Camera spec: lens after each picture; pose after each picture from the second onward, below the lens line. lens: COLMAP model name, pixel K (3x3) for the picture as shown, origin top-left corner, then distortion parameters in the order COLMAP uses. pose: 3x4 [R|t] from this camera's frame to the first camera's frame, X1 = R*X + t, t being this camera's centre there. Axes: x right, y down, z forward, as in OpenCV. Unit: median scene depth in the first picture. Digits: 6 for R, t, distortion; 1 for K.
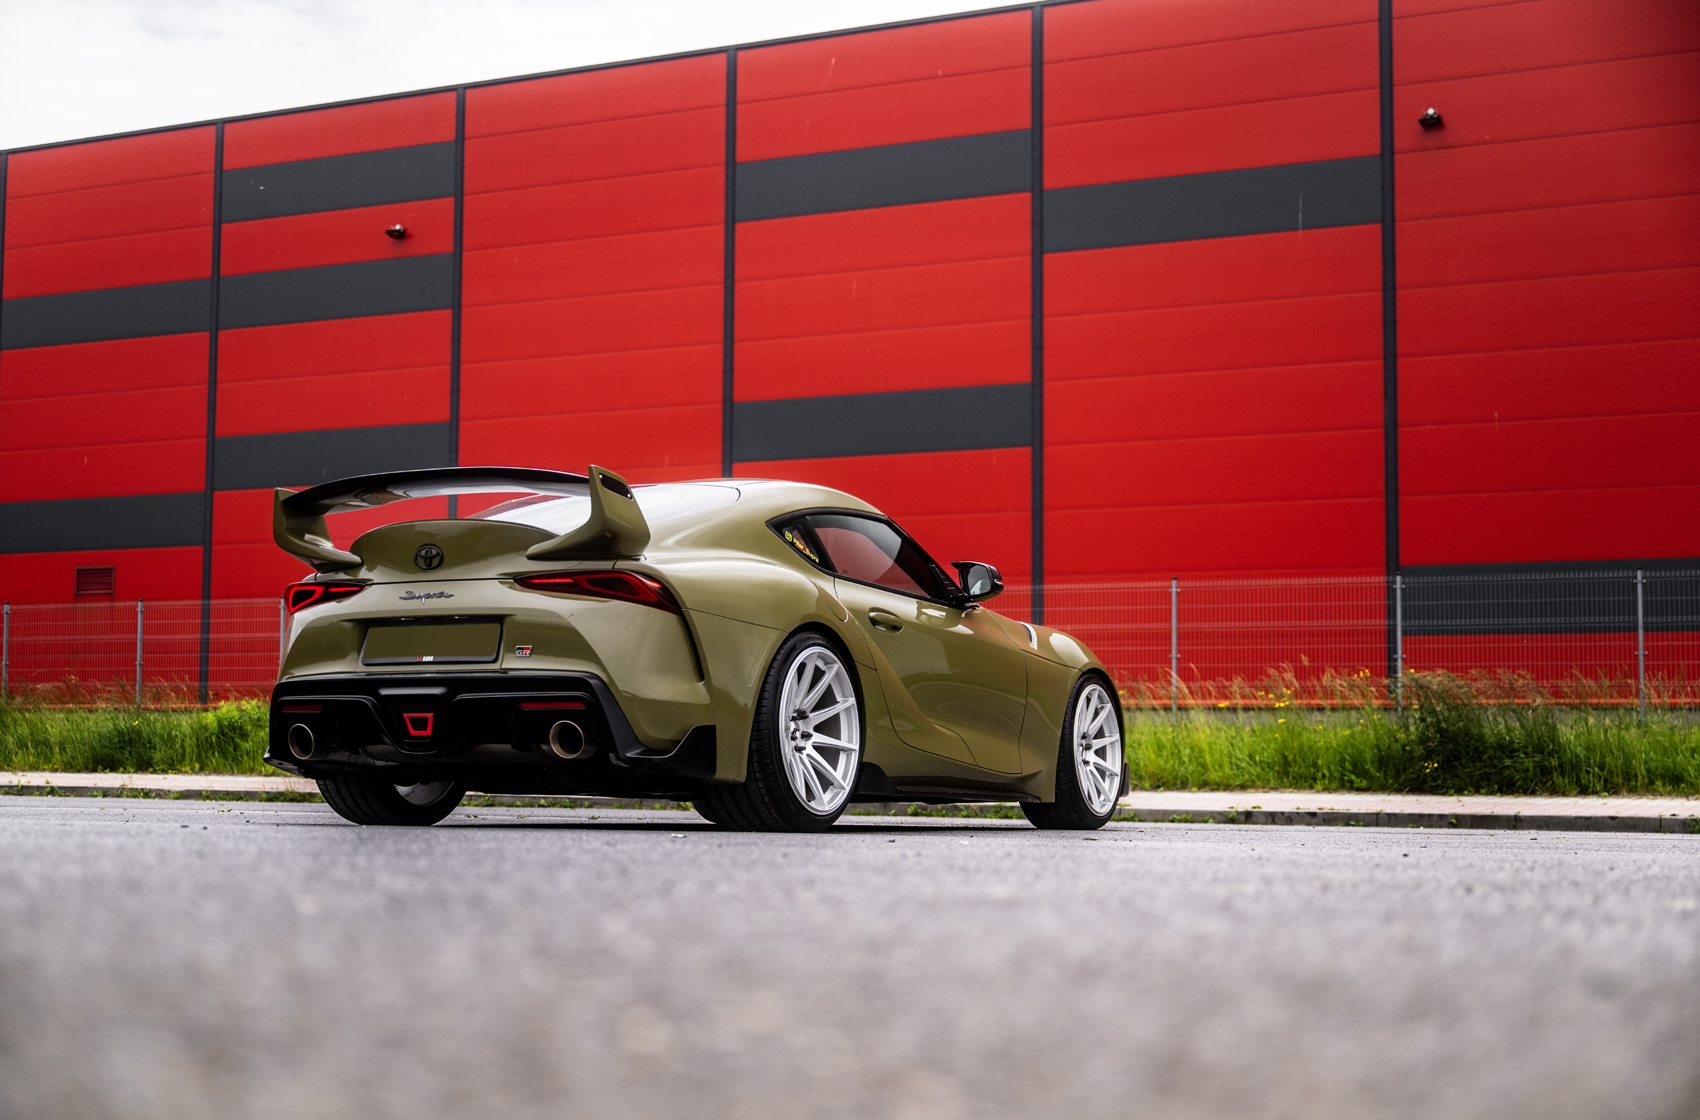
lens RADIAL K [[2328.6, 0, 869.6], [0, 2328.6, 564.7], [0, 0, 1]] dist [-0.014890, 0.000000]
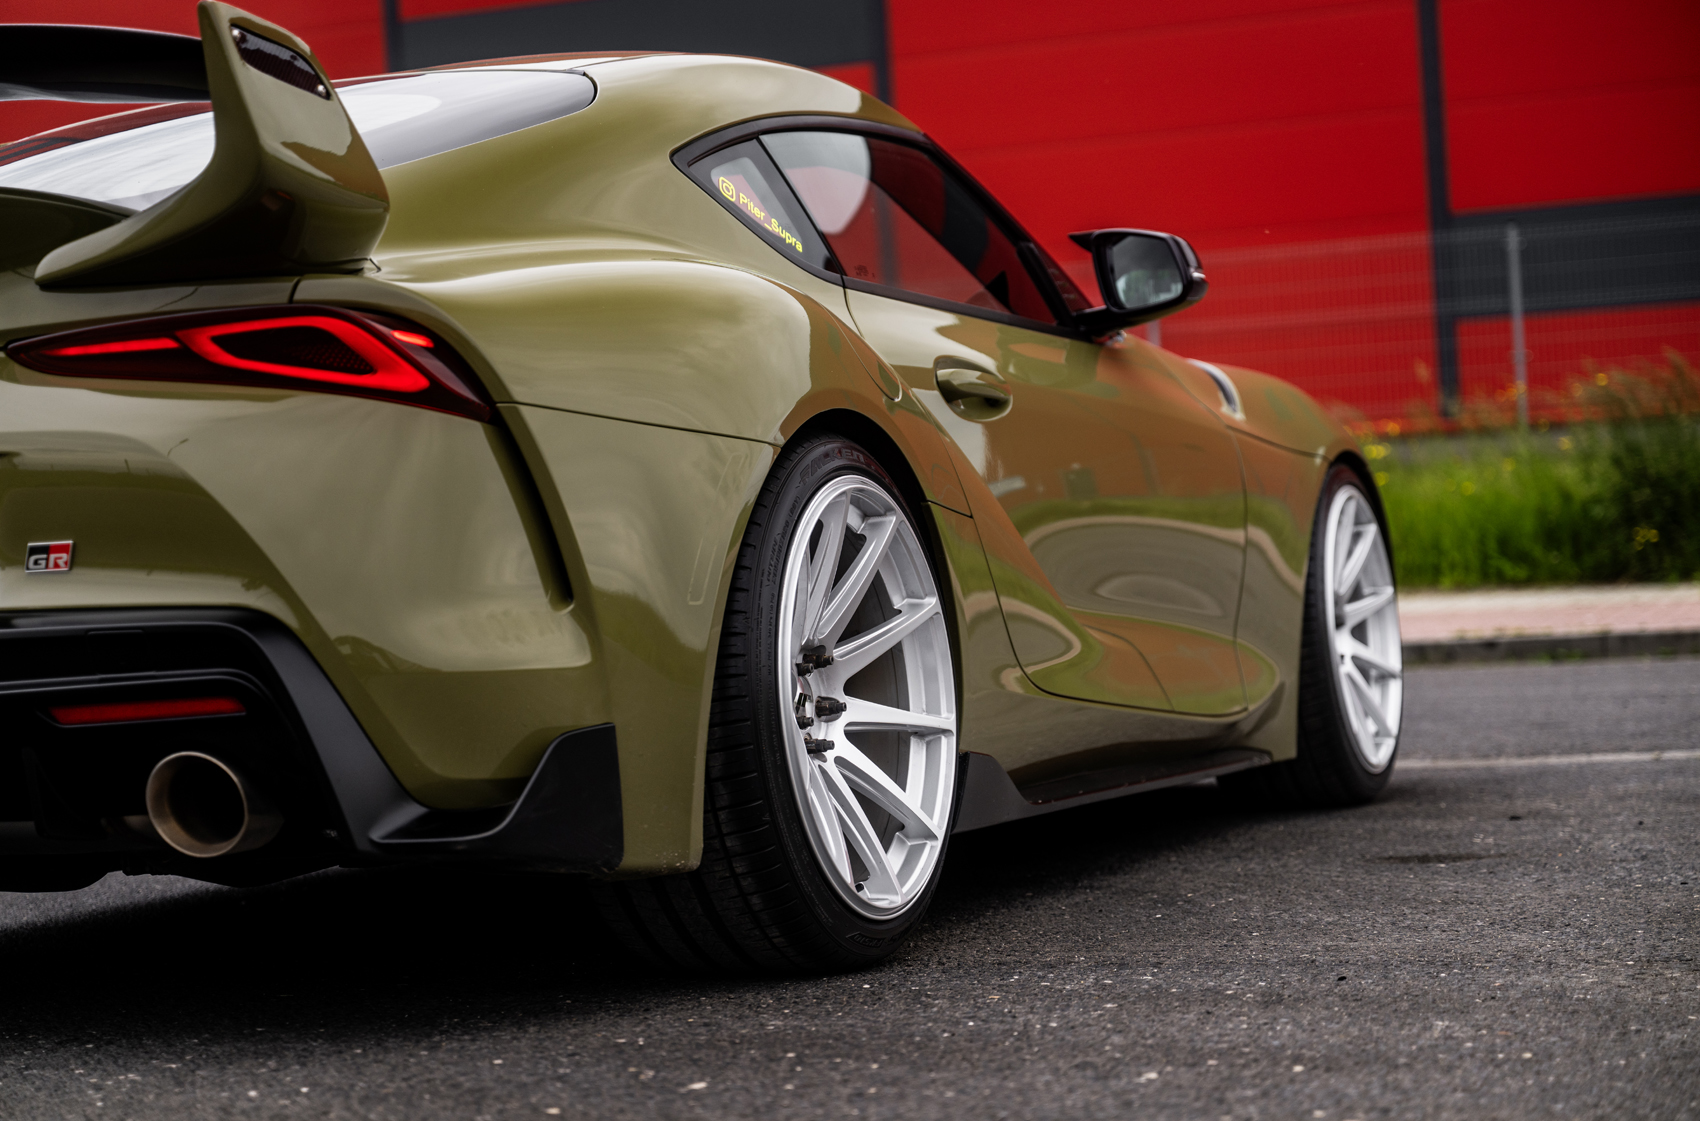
lens RADIAL K [[3275.2, 0, 848.8], [0, 3275.2, 564.6], [0, 0, 1]] dist [0.042342, 0.000000]
pose [[0.995137, -0.068346, 0.070934, -0.024257], [0.061411, 0.993512, 0.095726, -0.000492], [-0.077017, -0.090904, 0.992877, 0.188305]]
